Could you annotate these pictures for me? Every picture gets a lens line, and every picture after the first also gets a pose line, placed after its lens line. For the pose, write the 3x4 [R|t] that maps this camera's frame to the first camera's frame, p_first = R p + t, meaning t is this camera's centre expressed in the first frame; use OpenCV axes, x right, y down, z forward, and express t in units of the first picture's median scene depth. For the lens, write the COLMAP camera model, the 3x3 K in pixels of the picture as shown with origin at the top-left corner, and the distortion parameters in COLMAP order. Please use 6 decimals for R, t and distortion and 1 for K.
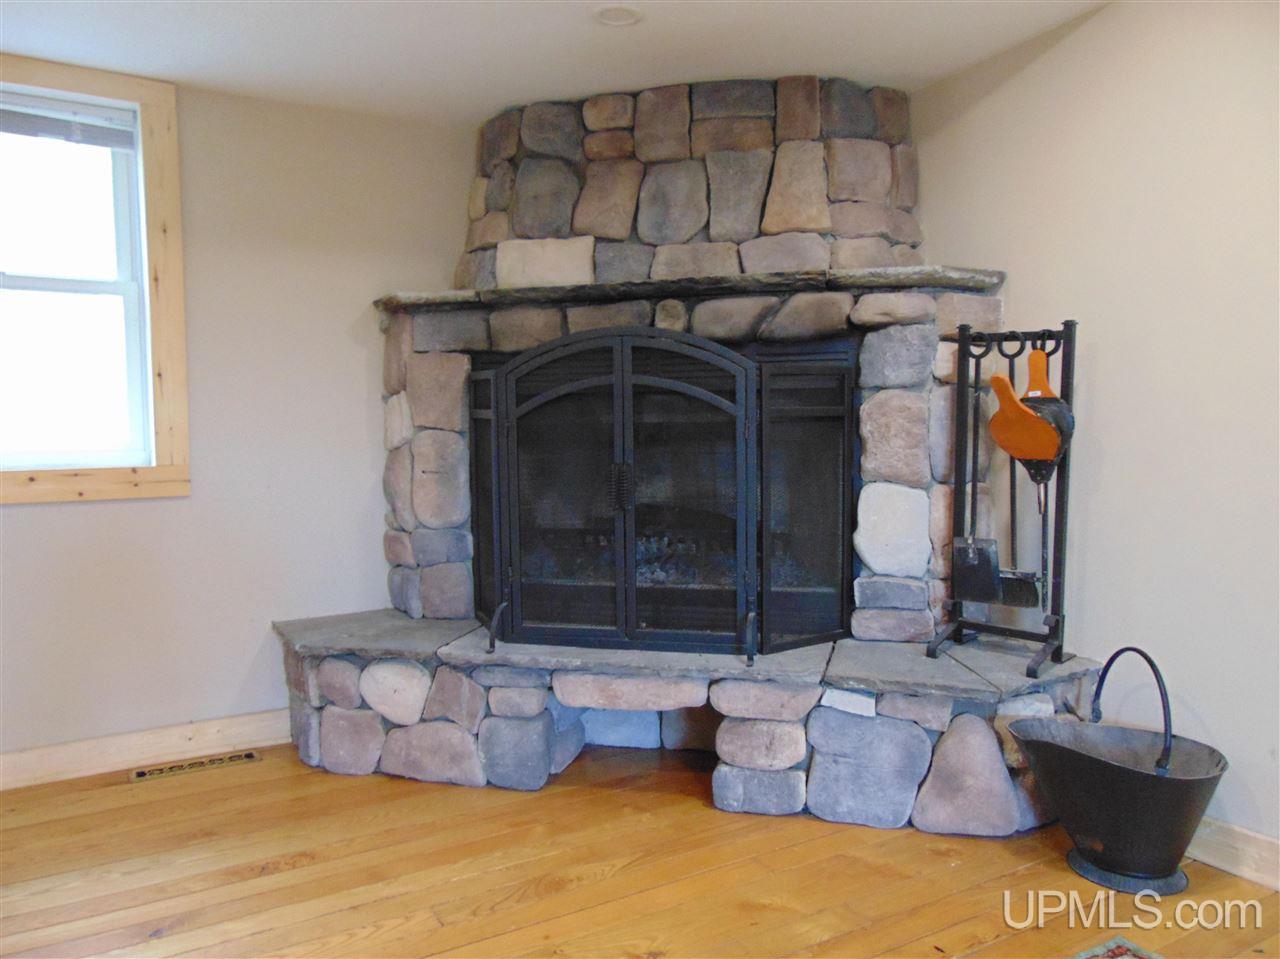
lens RADIAL K [[961.0, 0, 639.4], [0, 961.0, 481.7], [0, 0, 1]] dist [-0.022785, 0.050967]
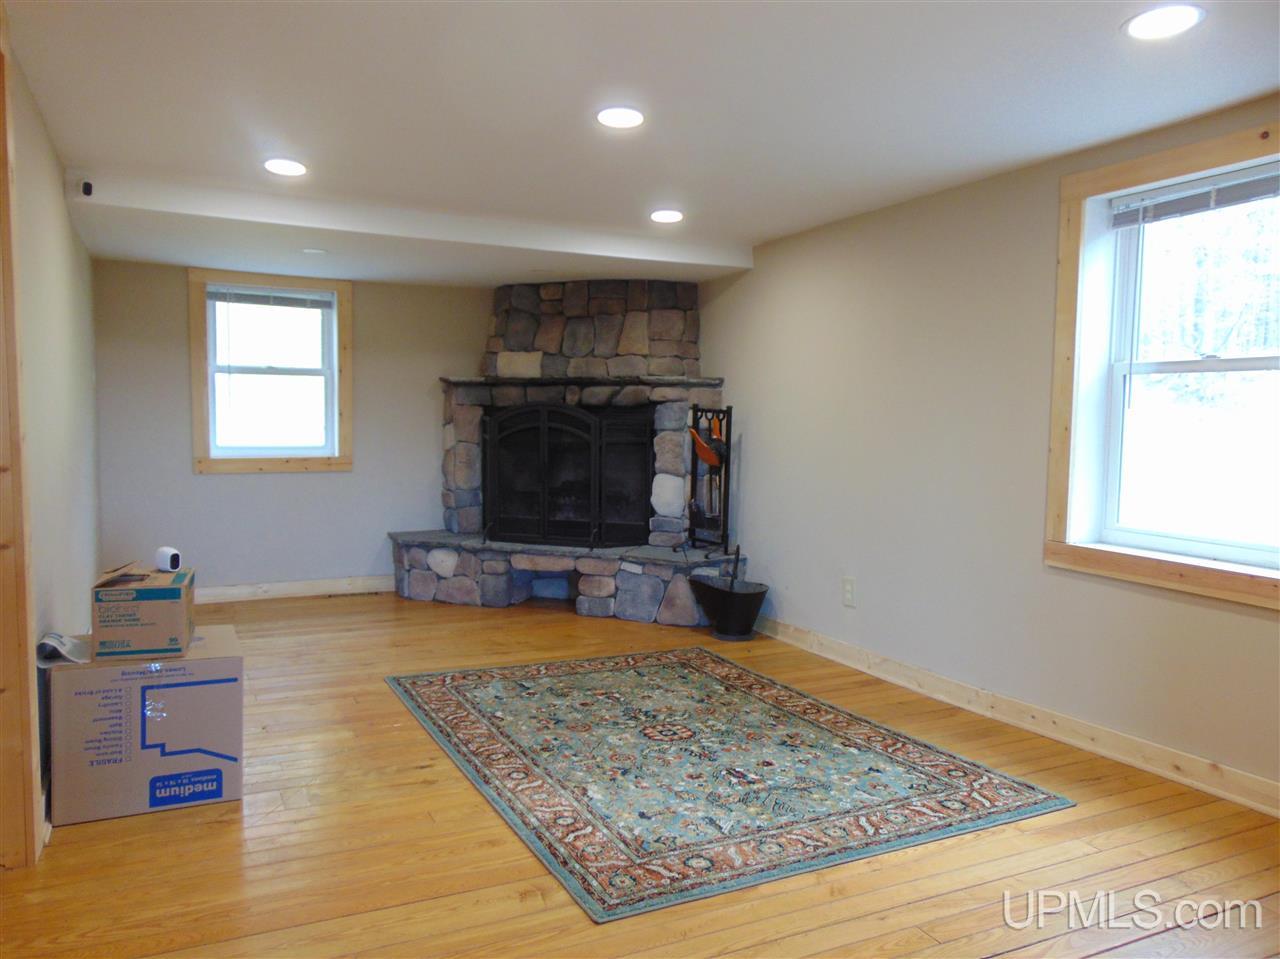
lens RADIAL K [[961.0, 0, 638.6], [0, 961.0, 479.7], [0, 0, 1]] dist [-0.022785, 0.050967]
pose [[0.995655, 0.029191, -0.088423, 0.383995], [-0.028126, 0.999516, 0.013263, -0.012419], [0.088767, -0.010719, 0.995995, -1.156411]]
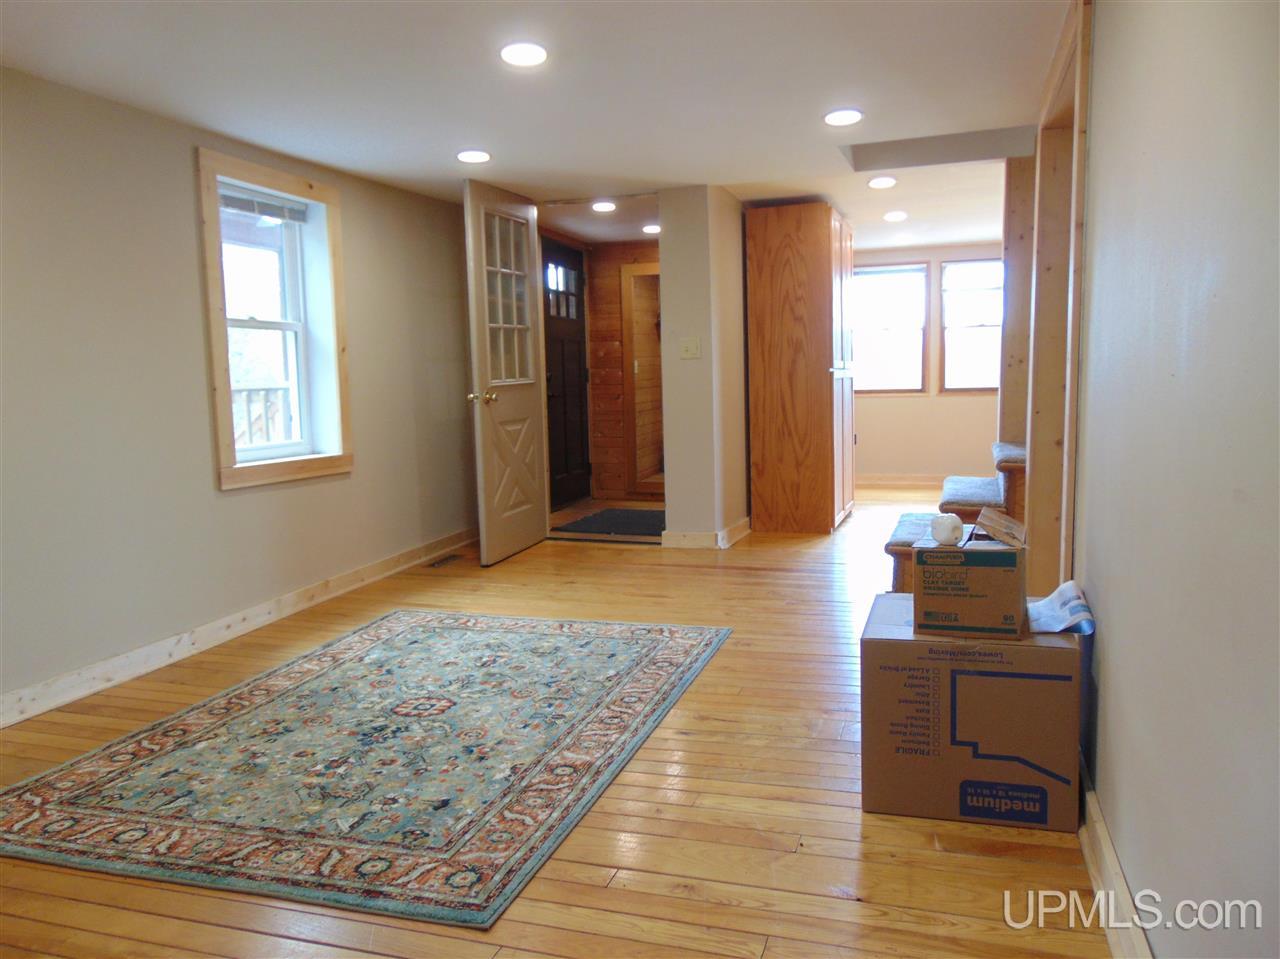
lens RADIAL K [[961.0, 0, 641.2], [0, 961.0, 479.5], [0, 0, 1]] dist [-0.022785, 0.050967]
pose [[-0.643521, -0.058354, 0.763201, -0.949369], [0.075143, 0.987457, 0.138861, -0.078110], [-0.761731, 0.146709, -0.631064, 0.999733]]
